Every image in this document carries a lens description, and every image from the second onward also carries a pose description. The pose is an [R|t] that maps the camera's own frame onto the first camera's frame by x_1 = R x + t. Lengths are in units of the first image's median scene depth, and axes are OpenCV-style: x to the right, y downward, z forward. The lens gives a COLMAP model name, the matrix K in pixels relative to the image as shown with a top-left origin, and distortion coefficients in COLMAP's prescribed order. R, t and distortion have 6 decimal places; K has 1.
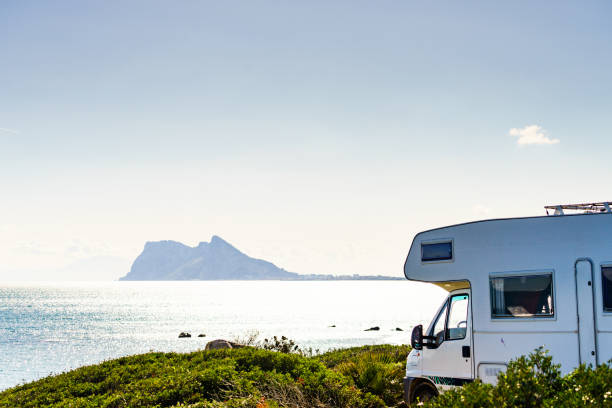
lens RADIAL K [[860.9, 0, 324.8], [0, 860.9, 204.2], [0, 0, 1]] dist [-0.020515, -0.024502]
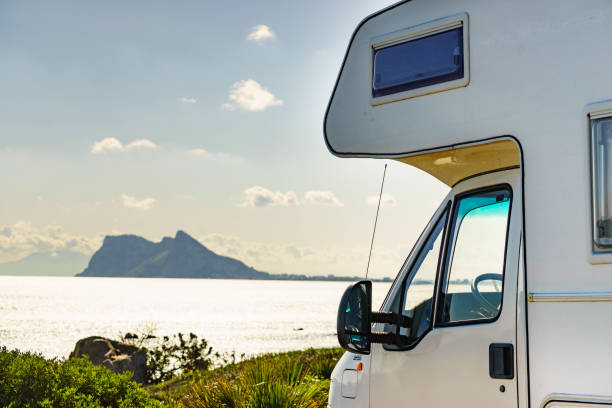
lens RADIAL K [[902.0, 0, 306.0], [0, 902.0, 204.0], [0, 0, 1]] dist [-0.009541, 0.002353]
pose [[0.999810, 0.018917, 0.004724, 0.037449], [-0.018922, 0.999820, 0.000971, 0.048270], [-0.004705, -0.001061, 0.999988, 0.281673]]
